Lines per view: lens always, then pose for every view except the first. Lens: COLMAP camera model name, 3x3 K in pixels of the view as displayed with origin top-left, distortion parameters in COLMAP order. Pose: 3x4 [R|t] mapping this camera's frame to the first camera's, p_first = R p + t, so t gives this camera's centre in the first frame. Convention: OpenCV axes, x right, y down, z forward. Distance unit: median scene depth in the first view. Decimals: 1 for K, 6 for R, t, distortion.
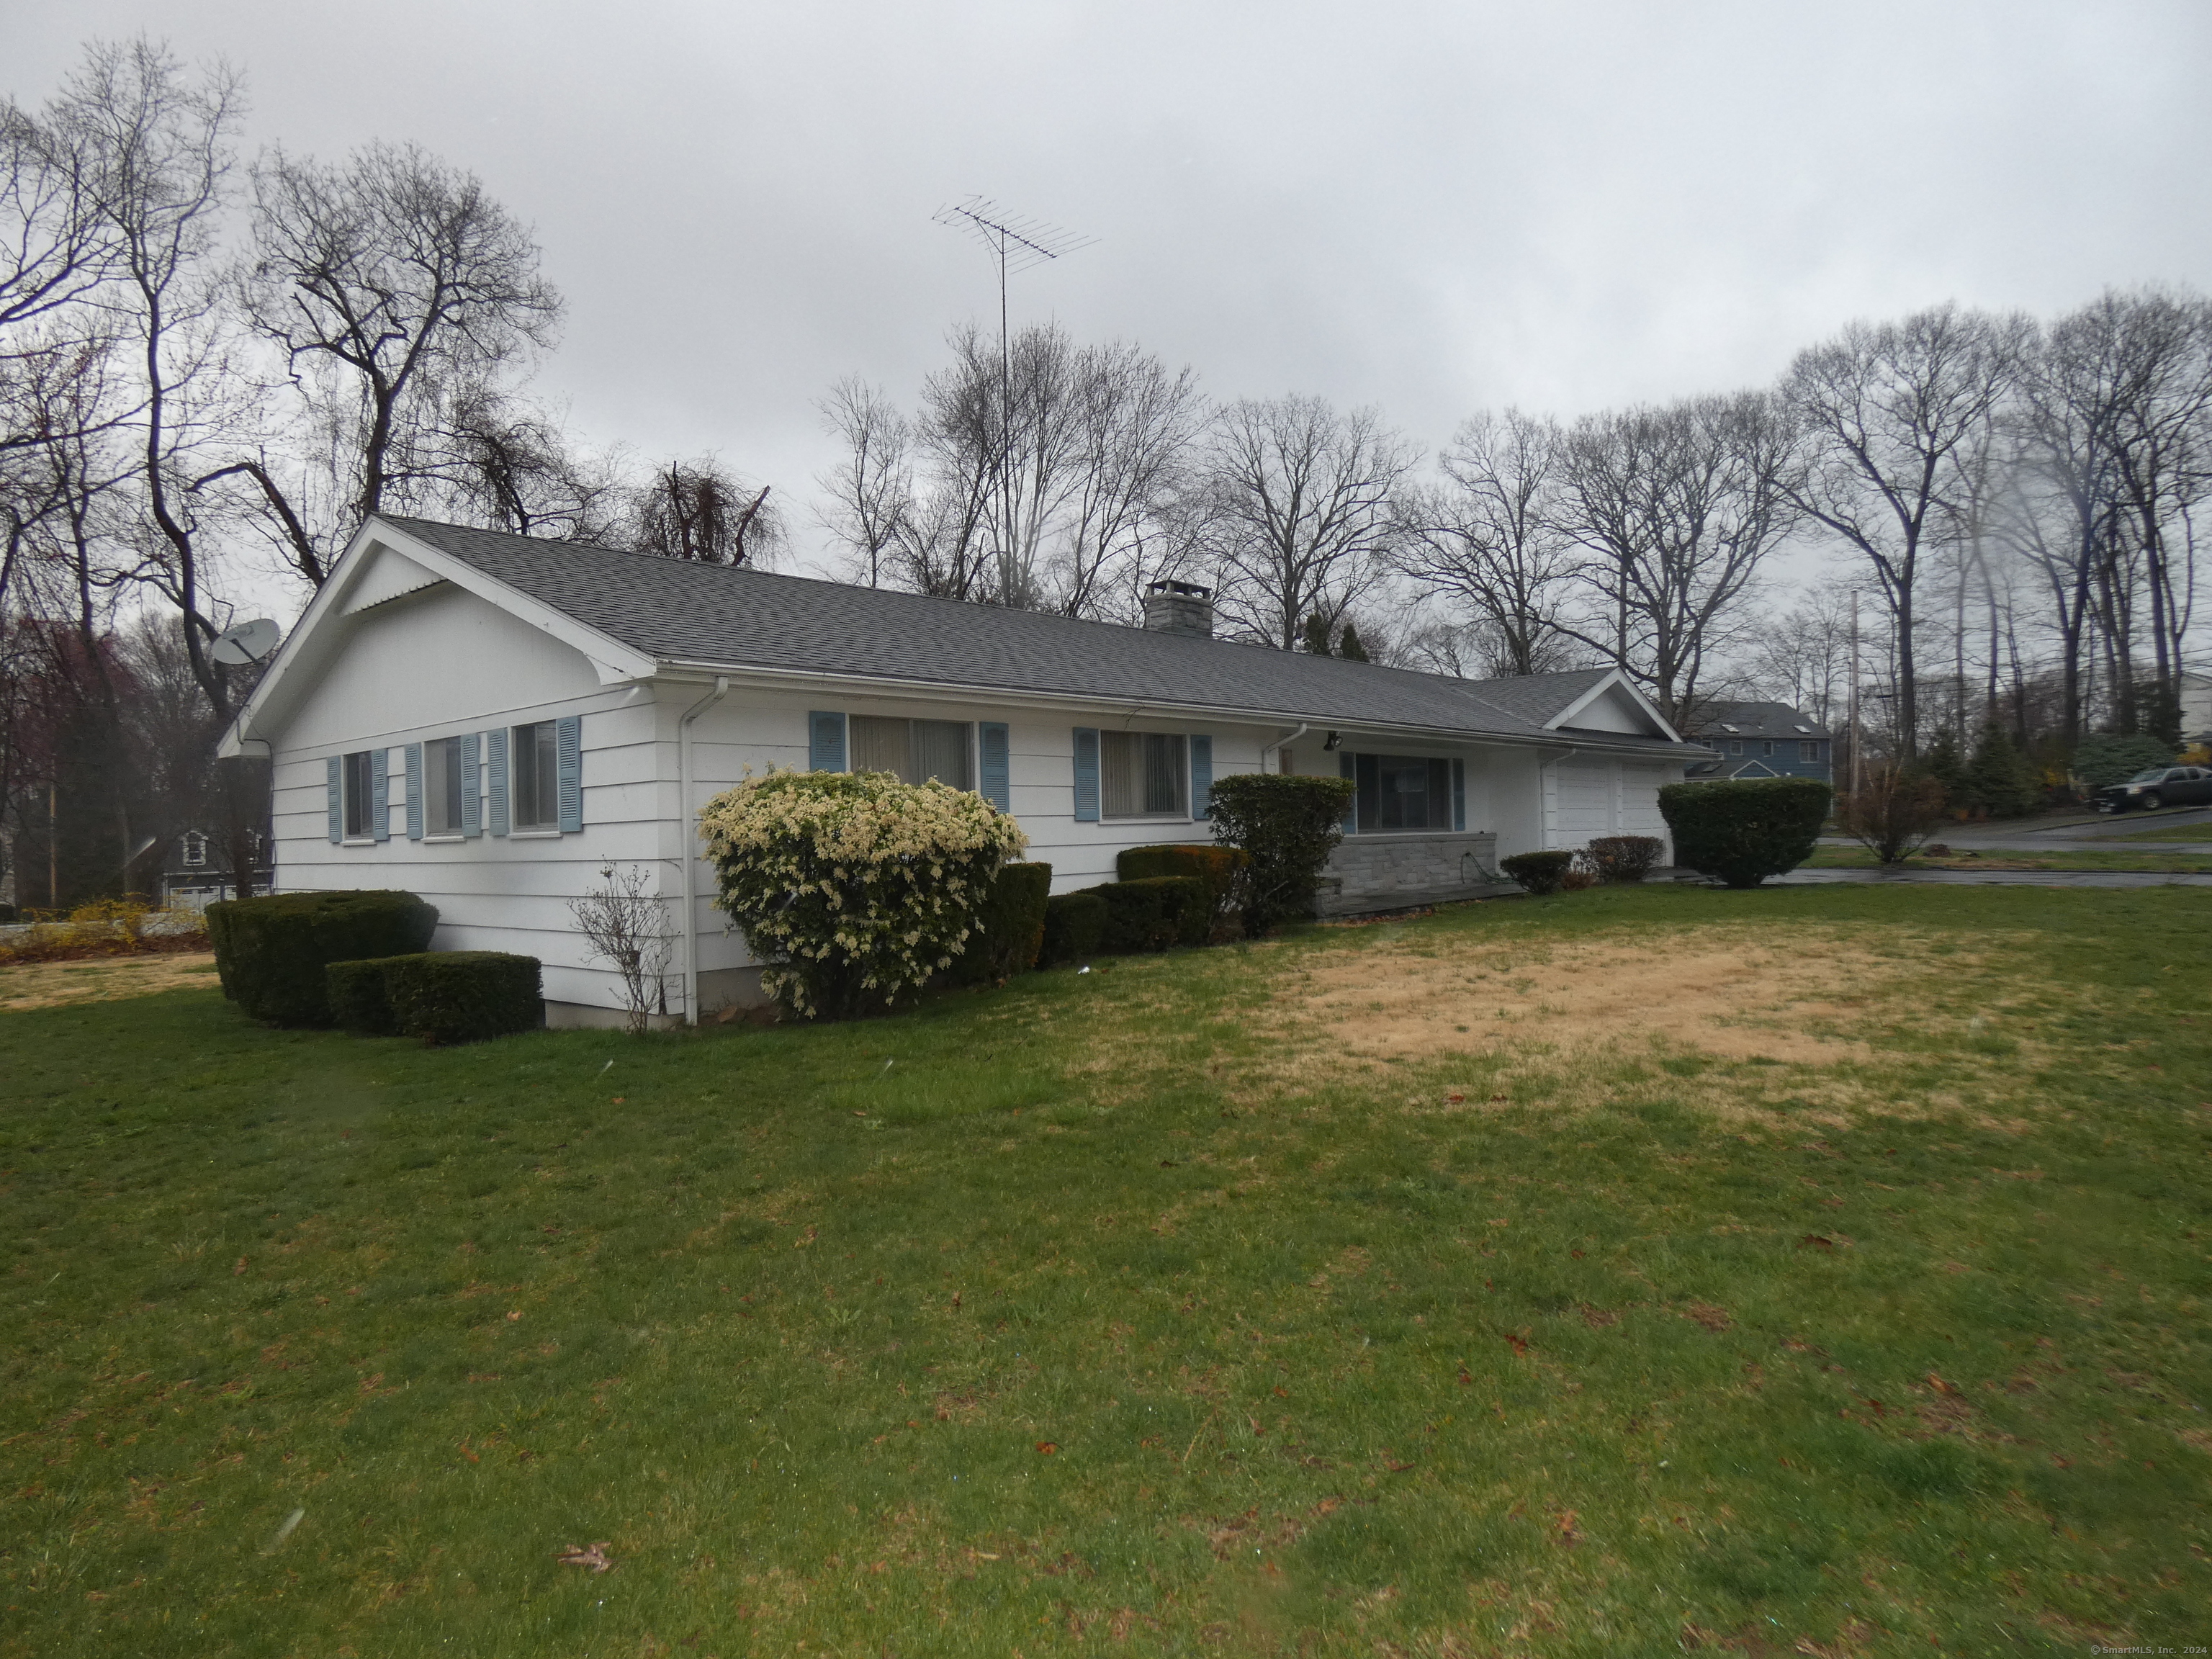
lens RADIAL K [[1323.4, 0, 1106.0], [0, 1323.4, 829.5], [0, 0, 1]] dist [-0.004225, 0.001995]
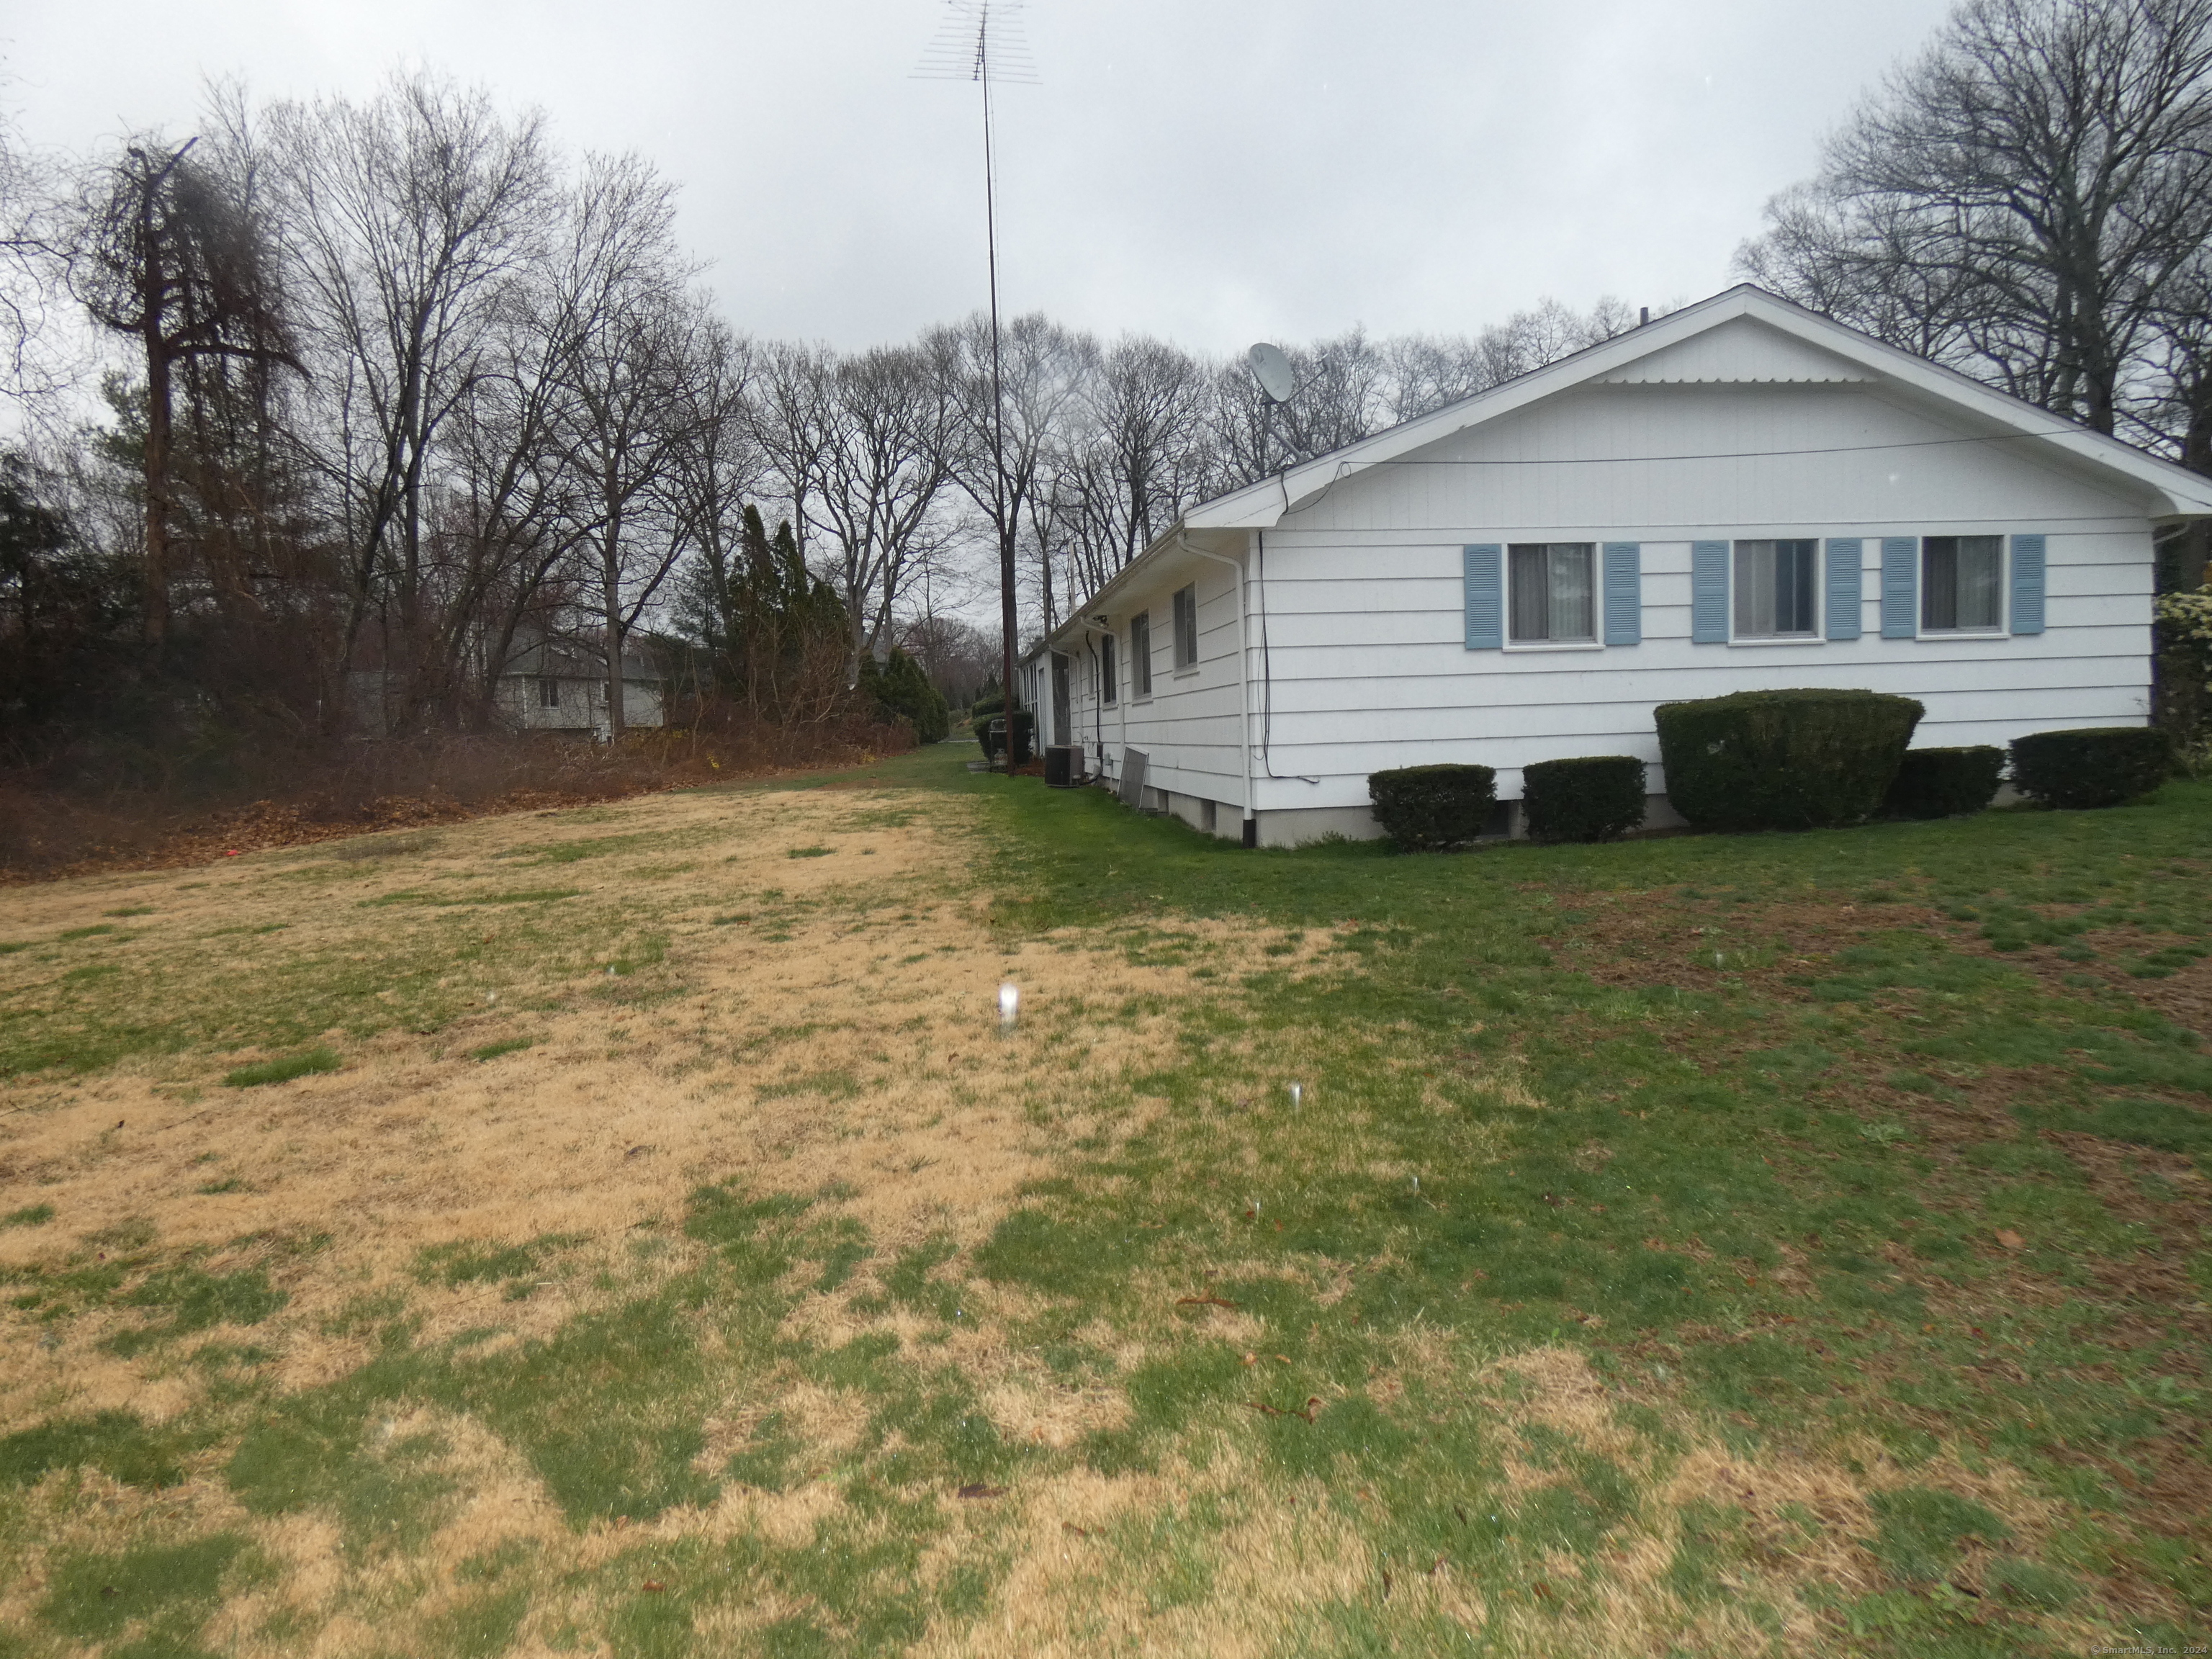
lens RADIAL K [[1315.2, 0, 1108.1], [0, 1315.2, 822.6], [0, 0, 1]] dist [-0.004552, 0.002497]
pose [[0.659873, -0.048459, 0.749813, -0.409203], [0.014754, 0.998561, 0.051551, 0.021635], [-0.751232, -0.022954, 0.659639, 0.189619]]
